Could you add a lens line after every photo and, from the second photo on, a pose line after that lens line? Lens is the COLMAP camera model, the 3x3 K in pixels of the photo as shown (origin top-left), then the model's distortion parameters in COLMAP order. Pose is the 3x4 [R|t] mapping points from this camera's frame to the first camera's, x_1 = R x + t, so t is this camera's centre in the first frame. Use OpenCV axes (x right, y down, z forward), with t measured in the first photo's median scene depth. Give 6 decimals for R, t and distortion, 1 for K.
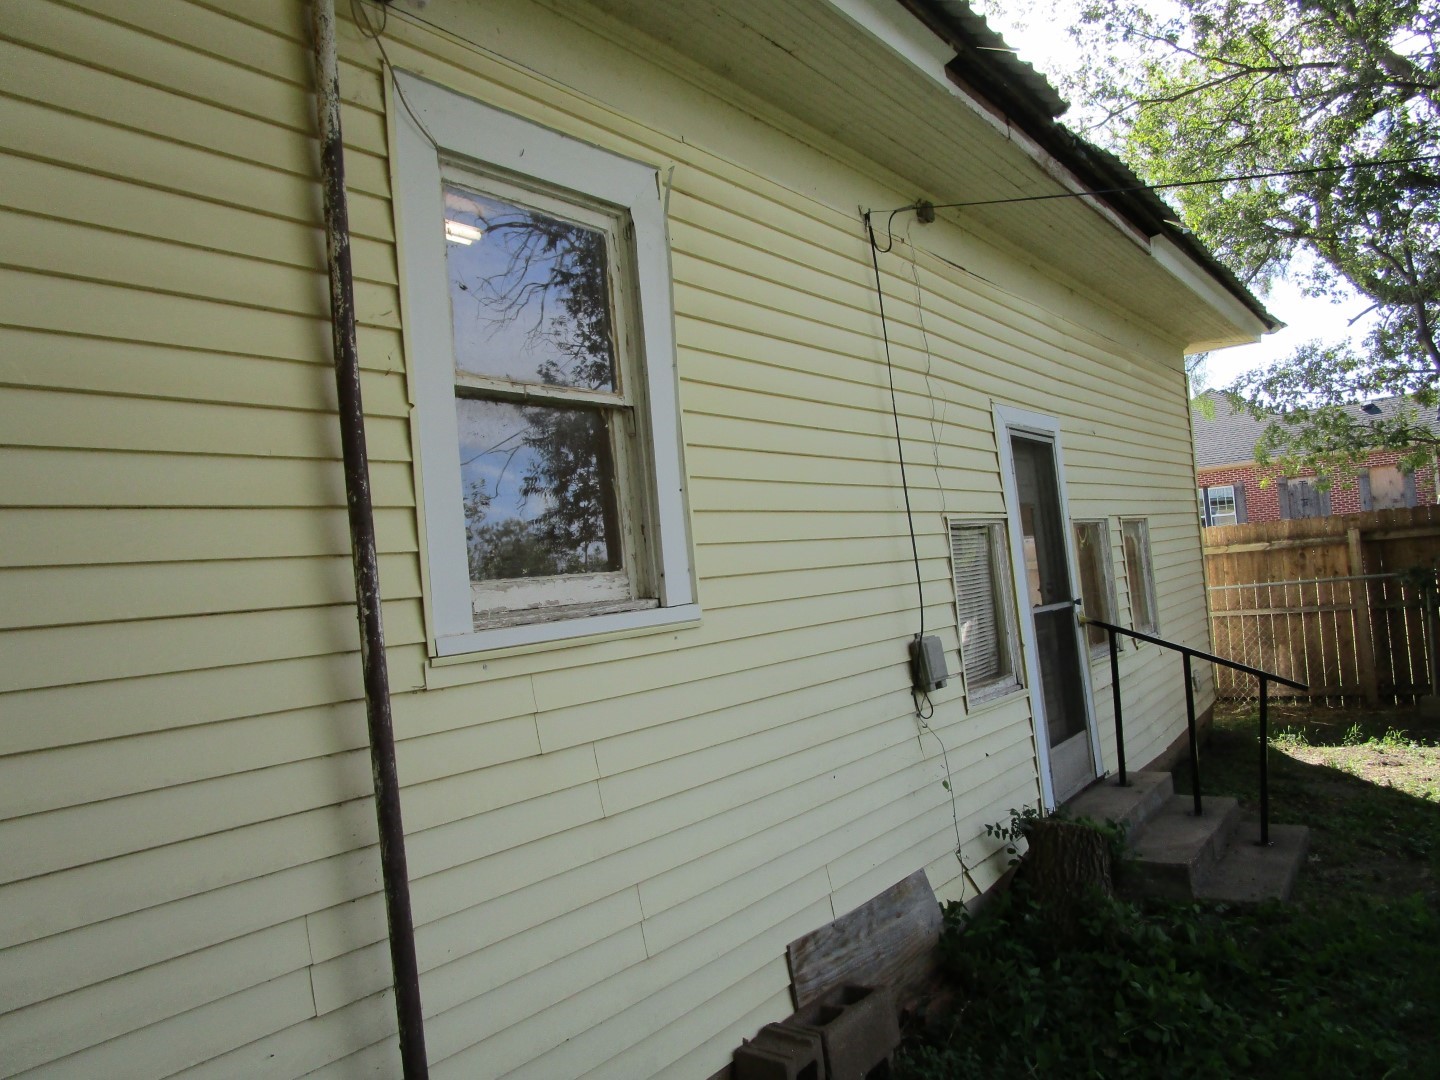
lens RADIAL K [[1024.1, 0, 718.8], [0, 1024.1, 547.7], [0, 0, 1]] dist [-0.029886, 0.016339]
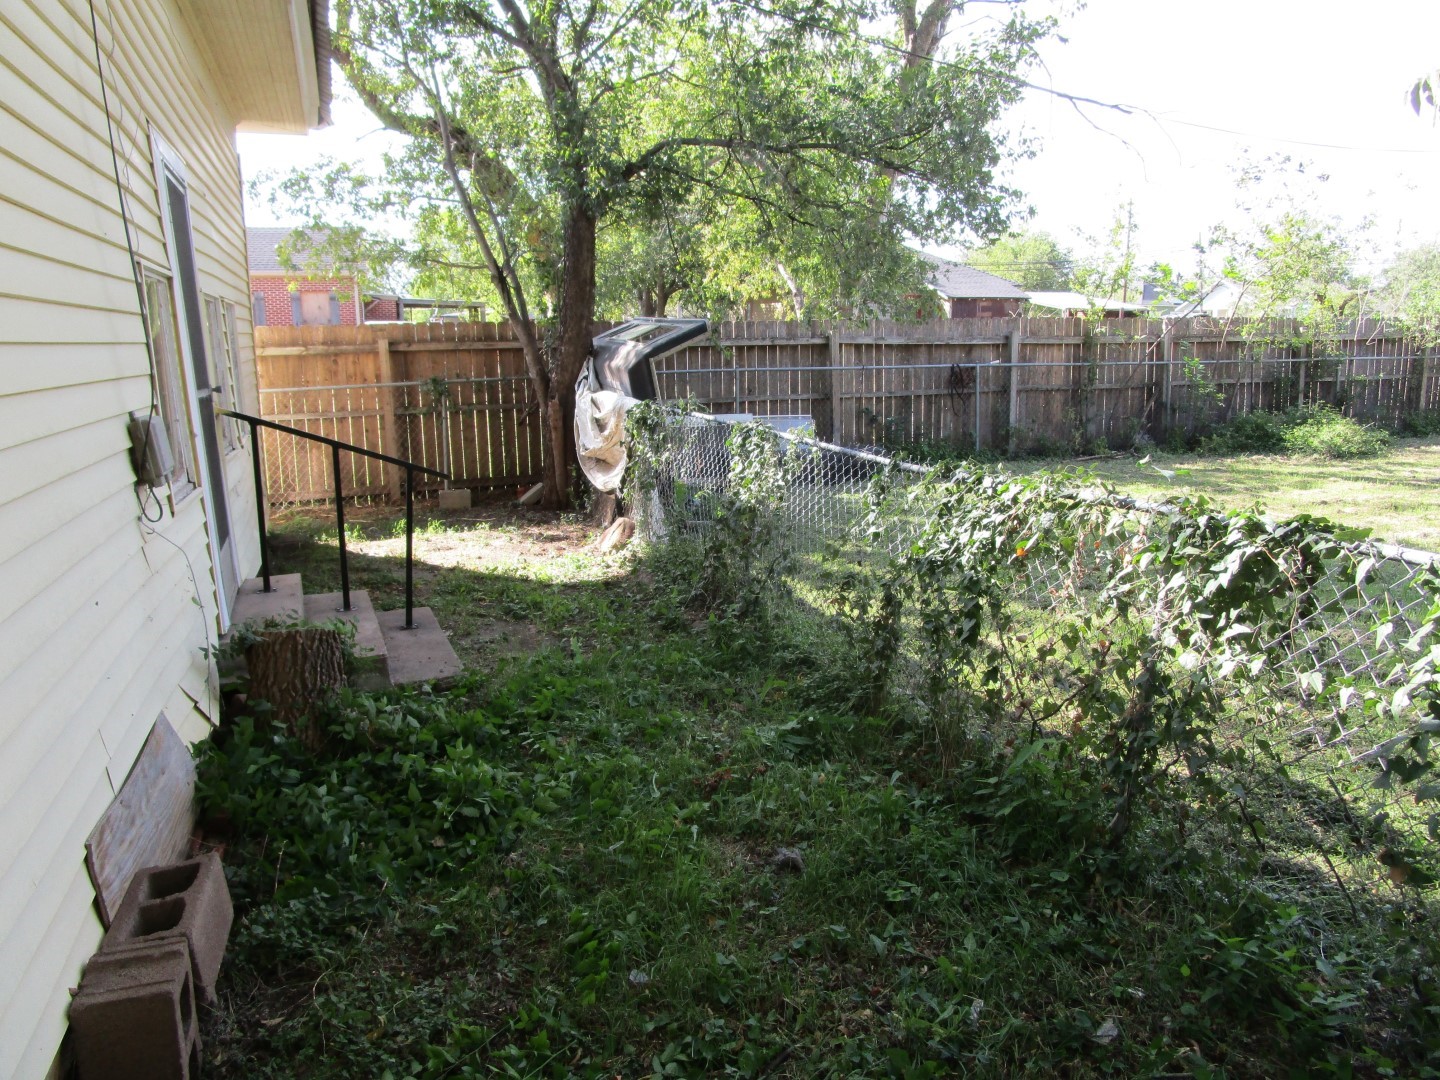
lens RADIAL K [[1024.1, 0, 719.1], [0, 1024.1, 531.7], [0, 0, 1]] dist [-0.029886, 0.016339]
pose [[0.544900, -0.078315, 0.834835, -0.173106], [-0.055837, 0.990030, 0.129319, 0.043850], [-0.836640, -0.117081, 0.535095, 0.196826]]
